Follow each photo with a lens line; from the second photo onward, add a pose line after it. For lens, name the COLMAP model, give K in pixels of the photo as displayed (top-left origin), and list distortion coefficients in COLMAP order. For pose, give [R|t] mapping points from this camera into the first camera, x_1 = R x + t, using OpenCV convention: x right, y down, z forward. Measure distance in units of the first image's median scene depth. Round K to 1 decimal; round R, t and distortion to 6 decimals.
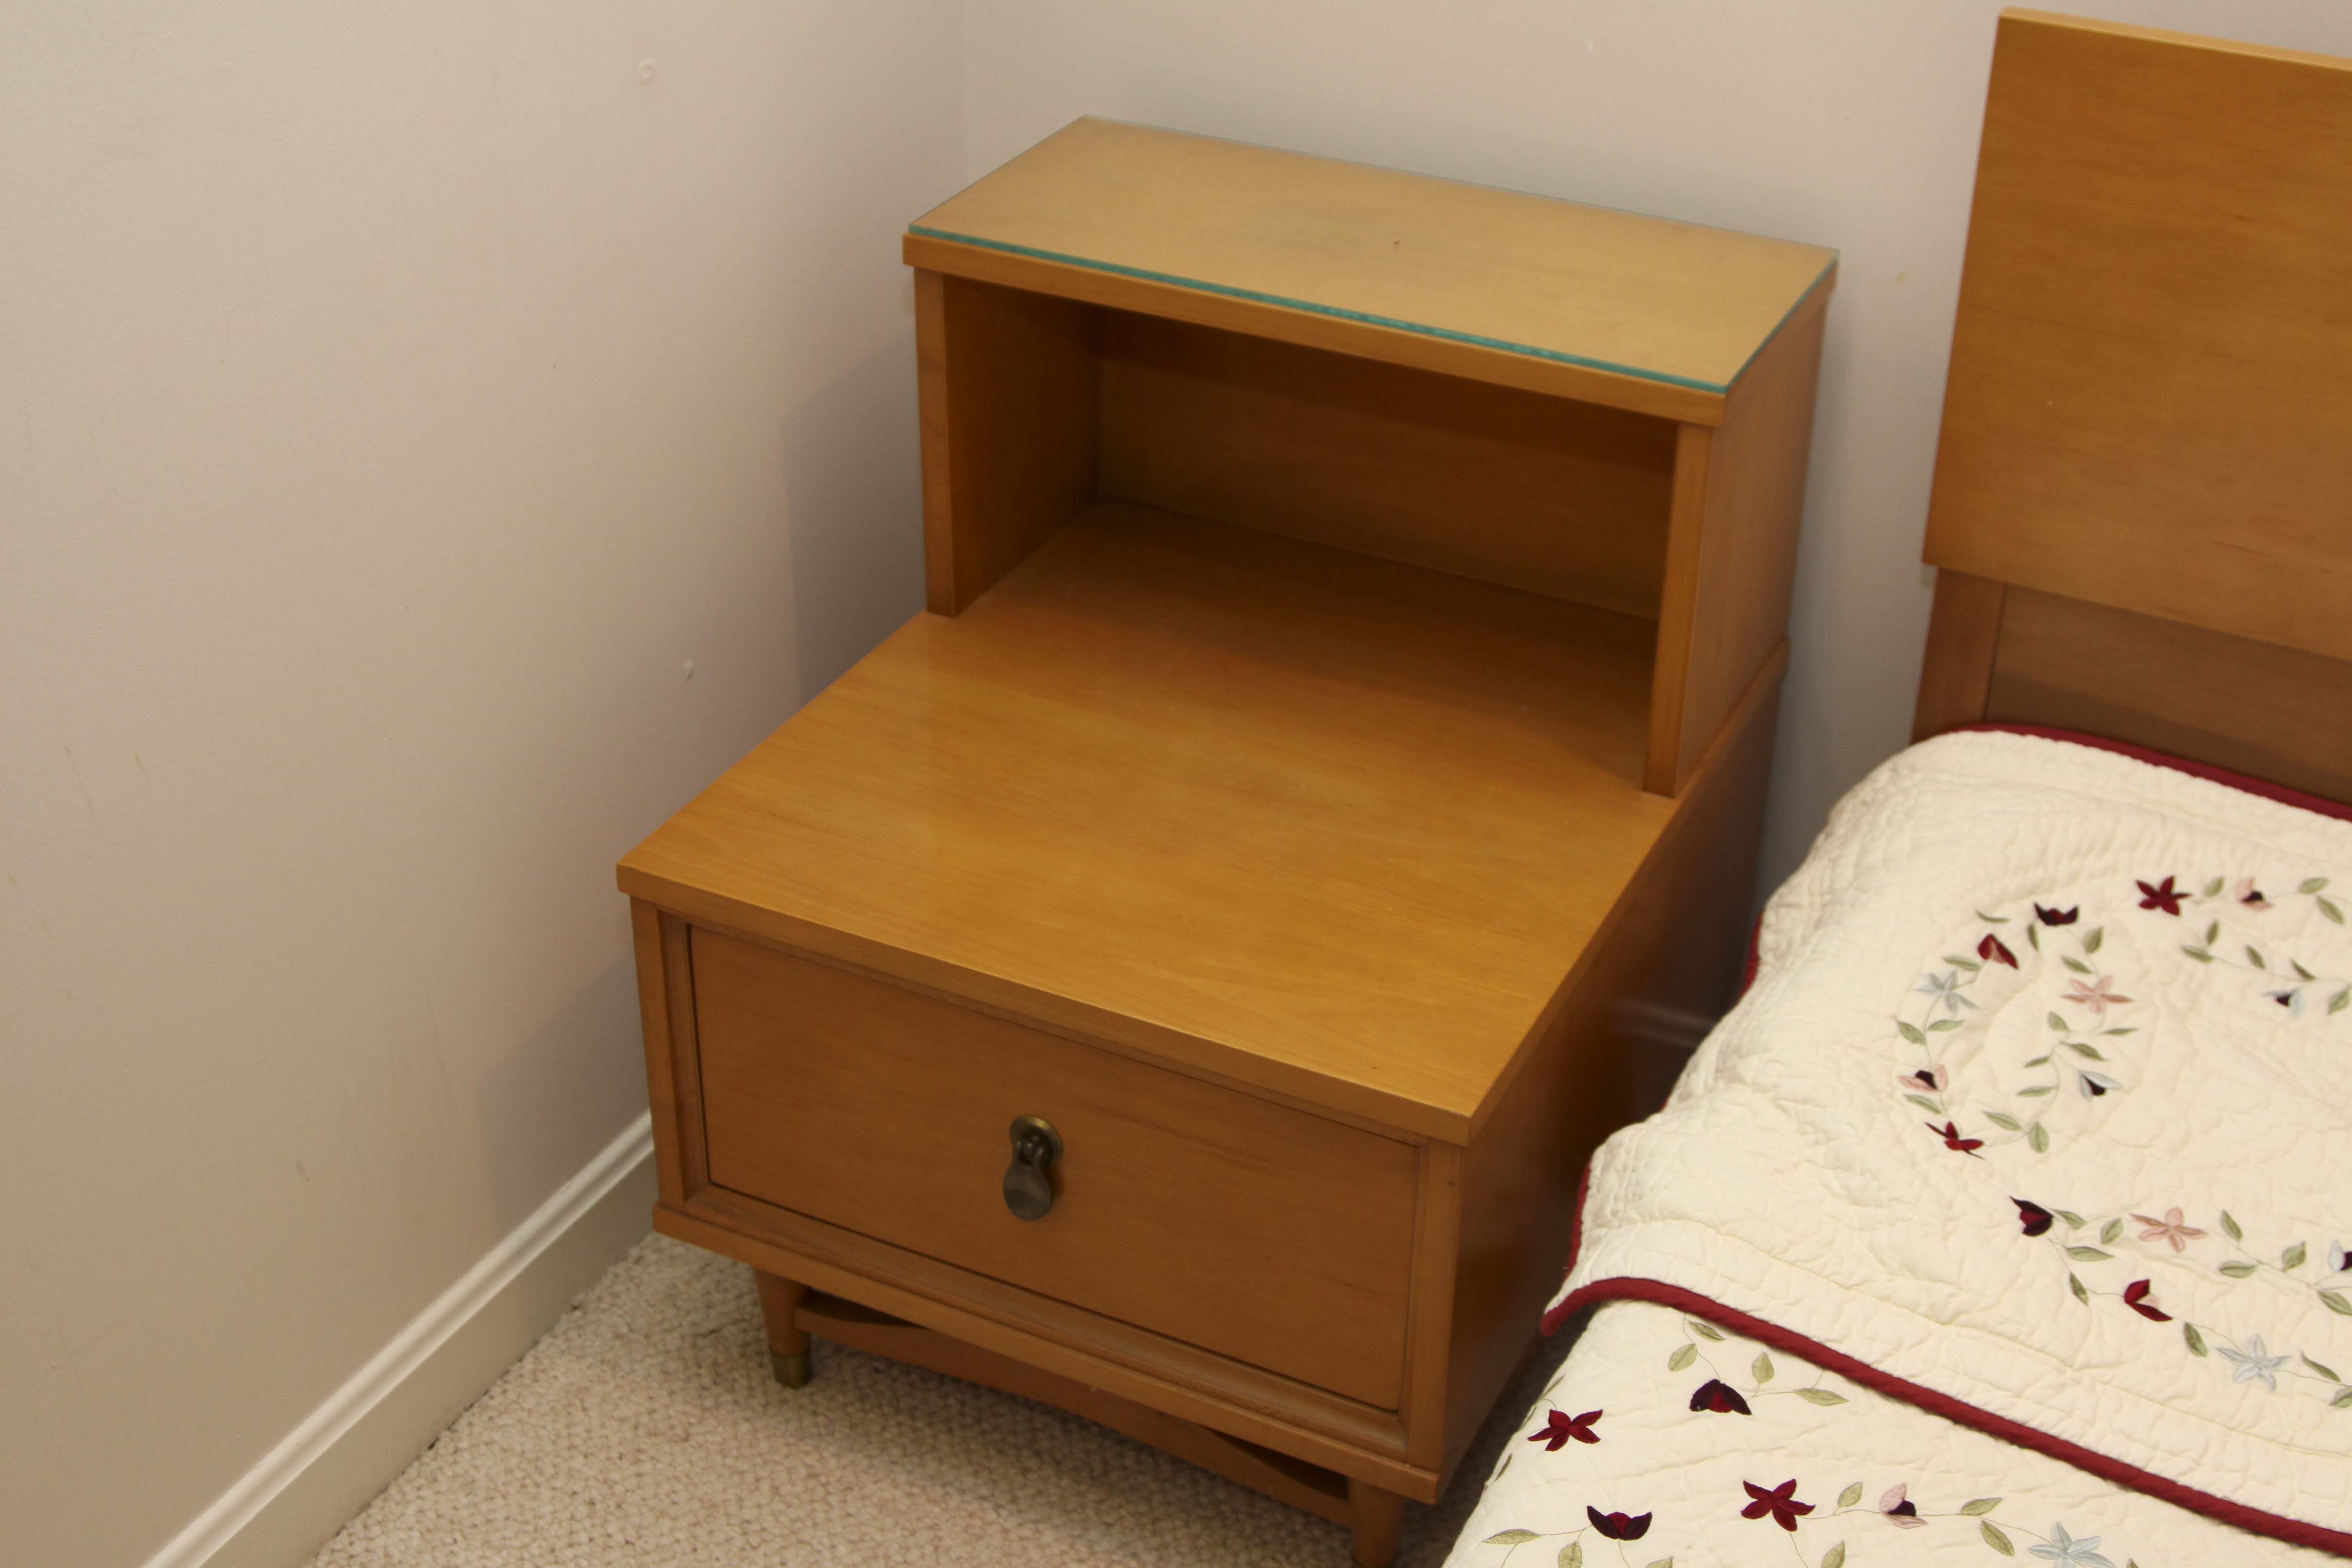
lens RADIAL K [[3008.4, 0, 1176.0], [0, 3008.4, 784.0], [0, 0, 1]] dist [-0.072073, 0.011765]
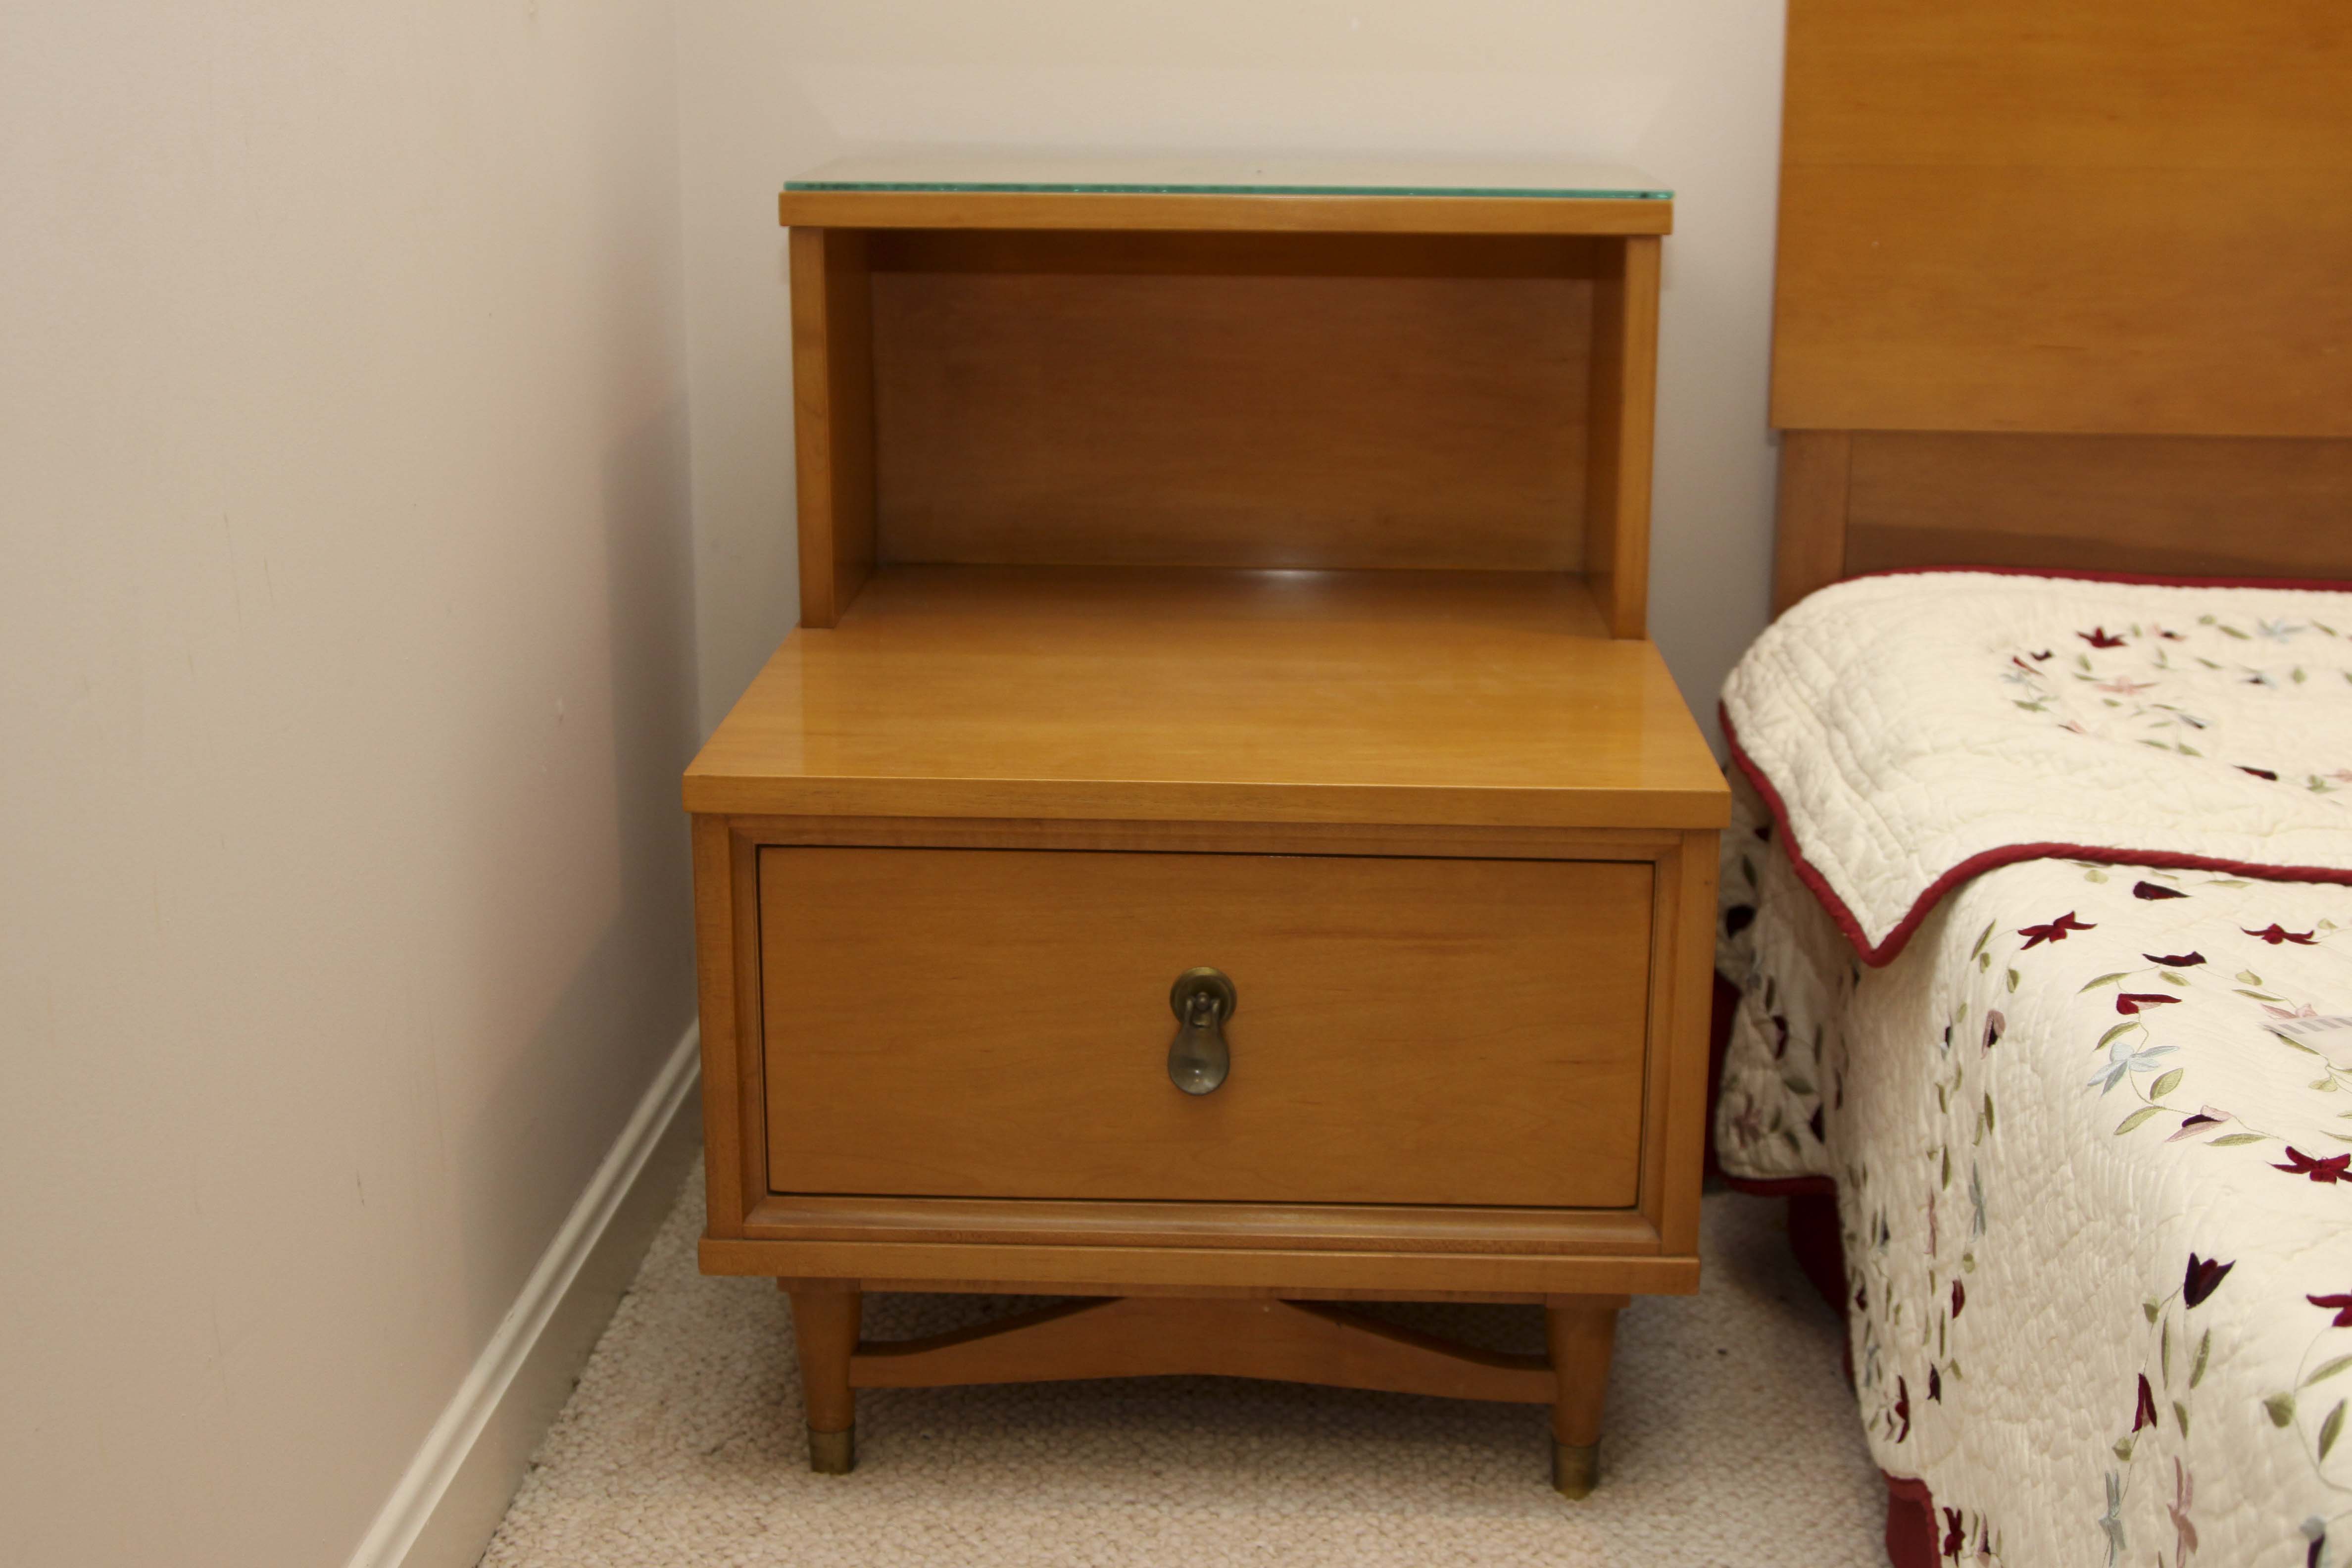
lens RADIAL K [[3008.4, 0, 1176.0], [0, 3008.4, 784.0], [0, 0, 1]] dist [-0.072073, 0.011765]
pose [[0.915694, -0.113385, 0.385549, -0.365831], [0.213442, 0.950092, -0.227524, 0.241322], [-0.340509, 0.290635, 0.894195, 0.155646]]
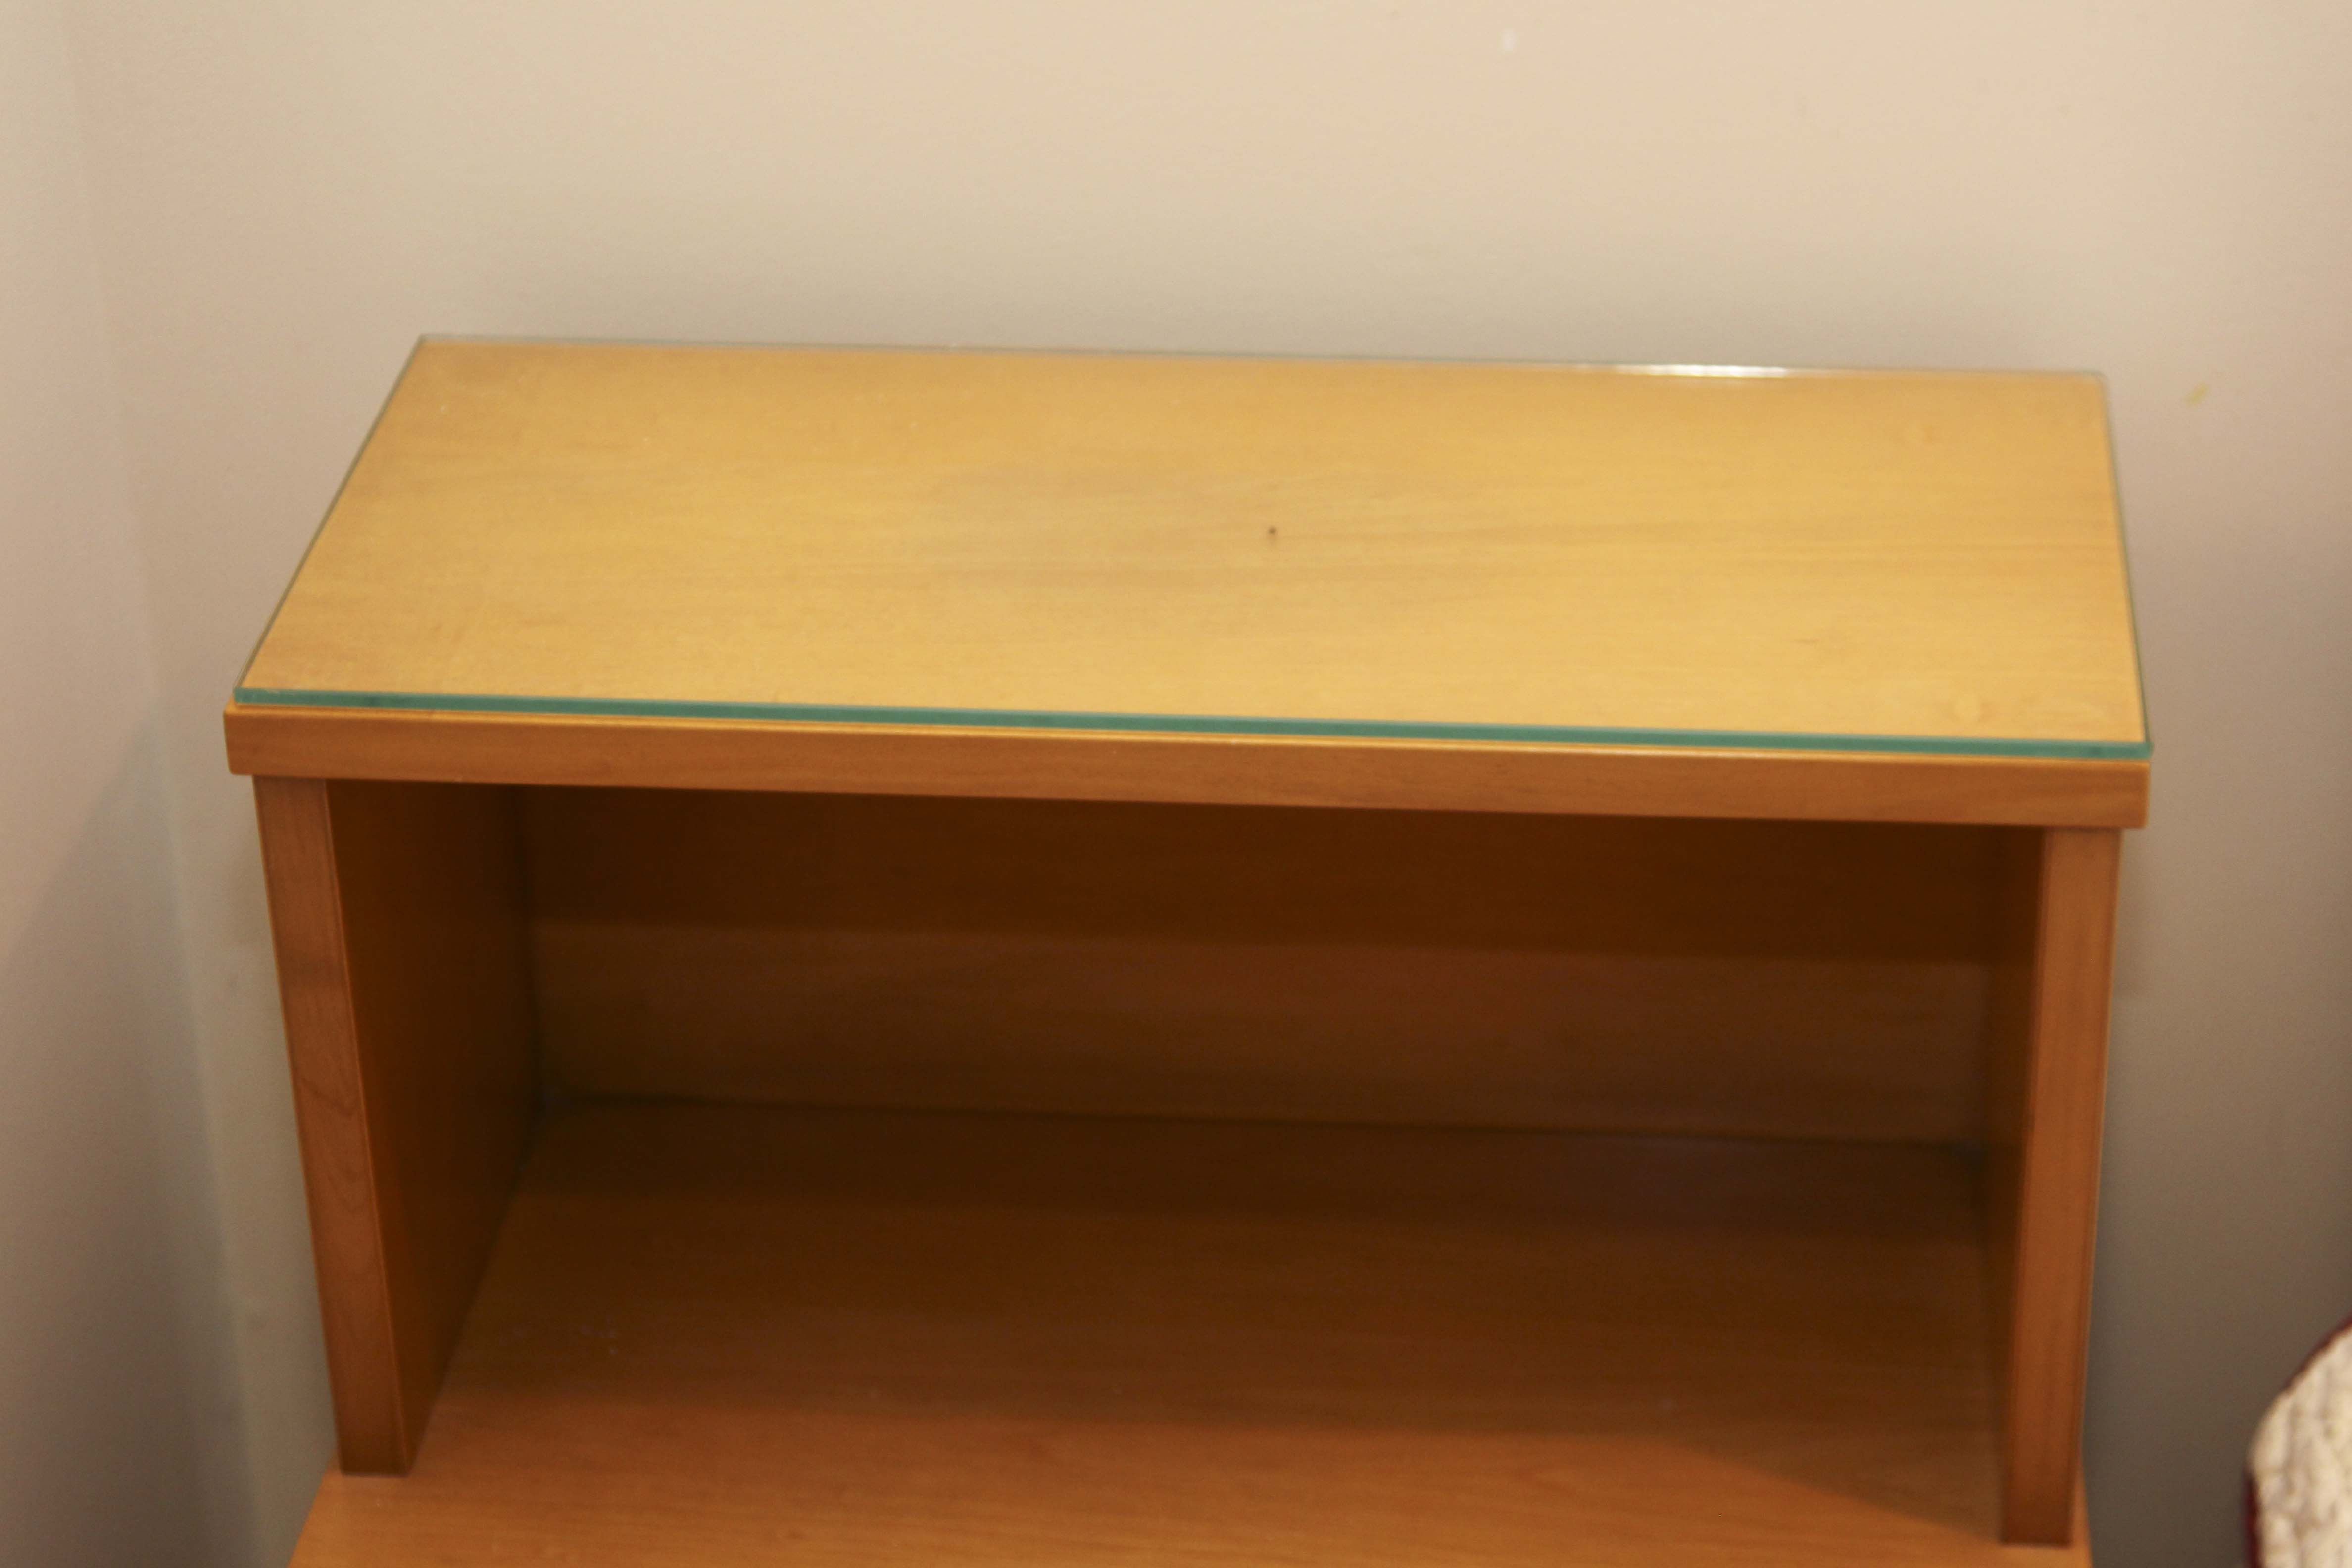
lens RADIAL K [[5286.6, 0, 1176.0], [0, 5286.6, 784.0], [0, 0, 1]] dist [0.091541, 0.351416]
pose [[0.935987, -0.202756, 0.287782, -0.188381], [0.212572, 0.977141, -0.002931, -0.140549], [-0.280609, 0.063917, 0.957692, 0.201589]]
